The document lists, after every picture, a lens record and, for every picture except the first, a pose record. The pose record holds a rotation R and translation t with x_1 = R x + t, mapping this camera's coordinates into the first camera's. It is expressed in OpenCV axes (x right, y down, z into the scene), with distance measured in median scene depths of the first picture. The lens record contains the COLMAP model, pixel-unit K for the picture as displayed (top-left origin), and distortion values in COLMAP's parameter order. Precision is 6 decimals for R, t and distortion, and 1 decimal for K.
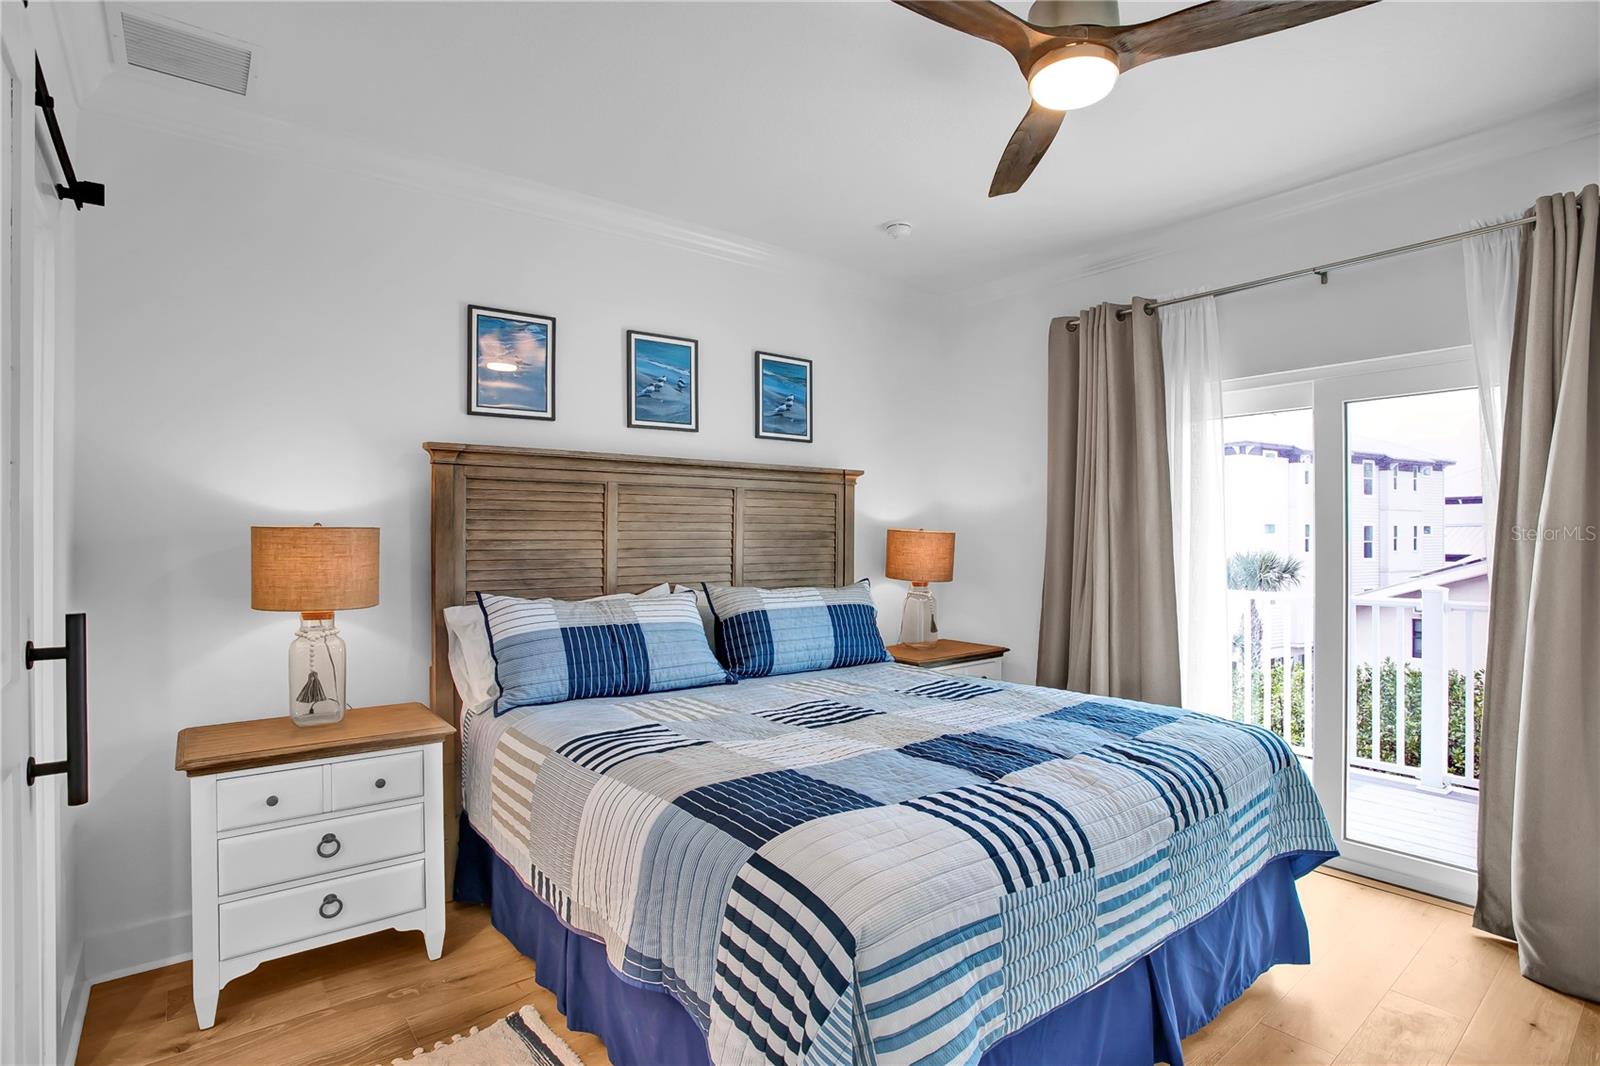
lens RADIAL K [[794.7, 0, 789.3], [0, 794.7, 526.3], [0, 0, 1]] dist [-0.064207, 0.025712]
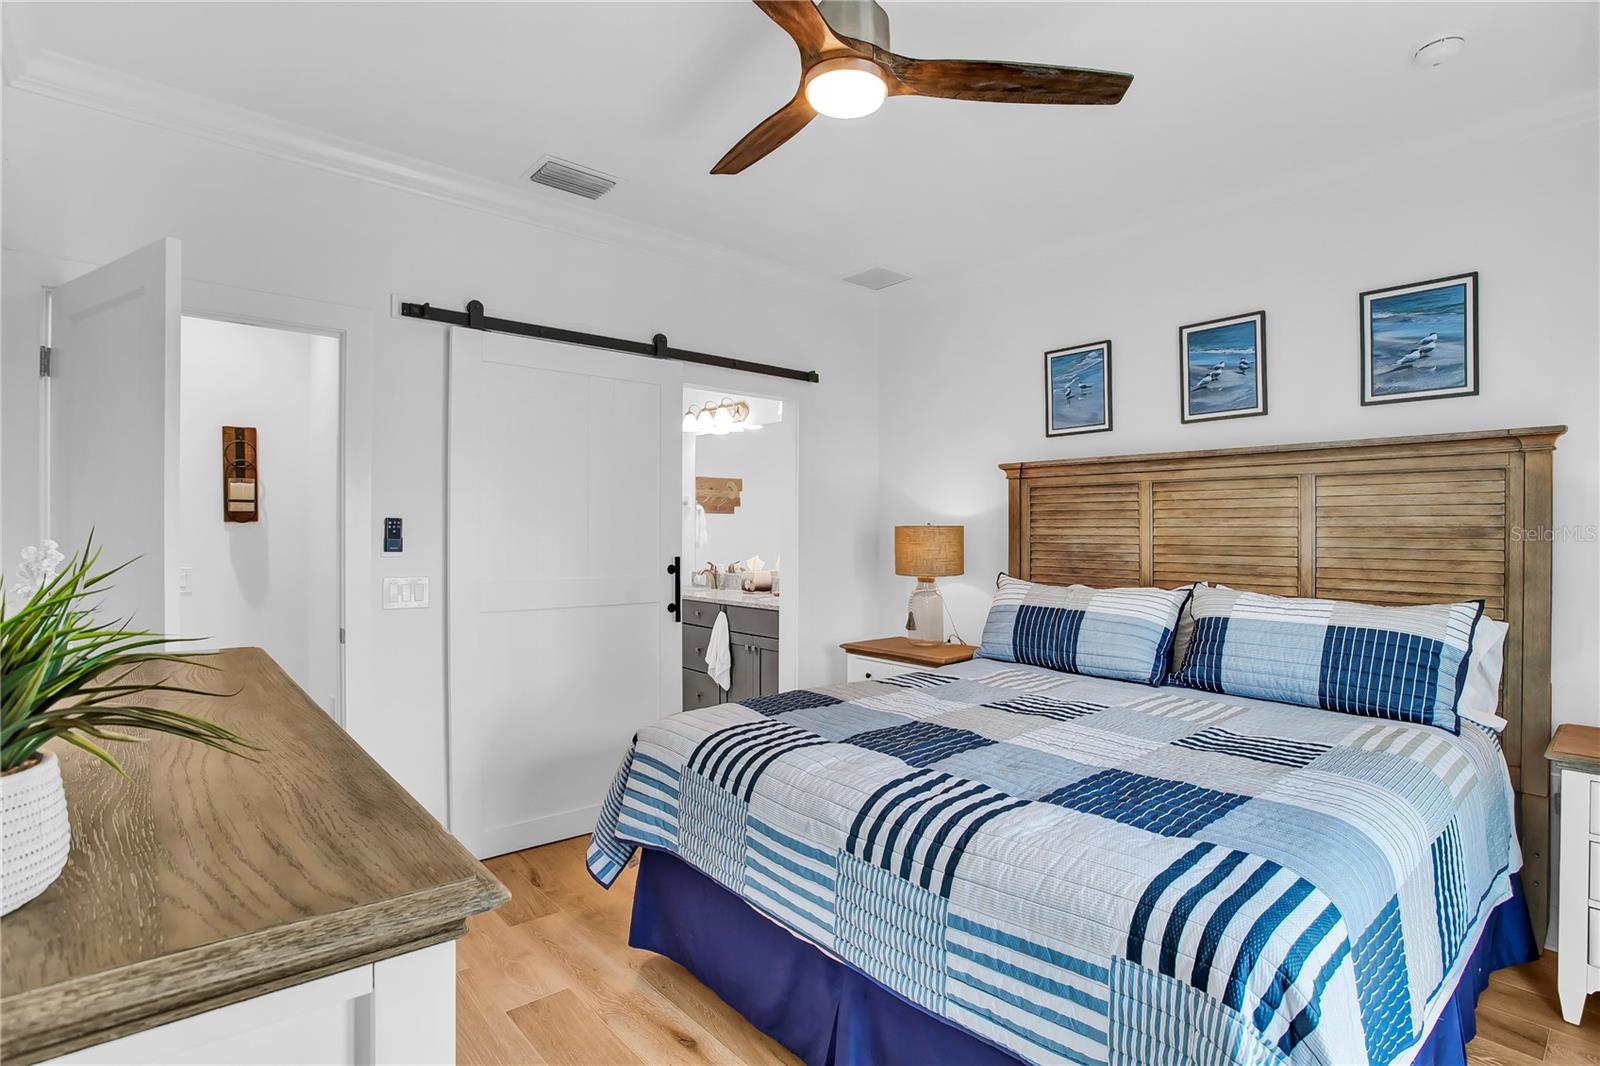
lens RADIAL K [[794.7, 0, 834.2], [0, 794.7, 535.1], [0, 0, 1]] dist [-0.064207, 0.025712]
pose [[0.082384, 0.002131, -0.996598, 0.794421], [0.004730, 0.999986, 0.002530, 0.011344], [0.996589, -0.004922, 0.082373, 0.509360]]
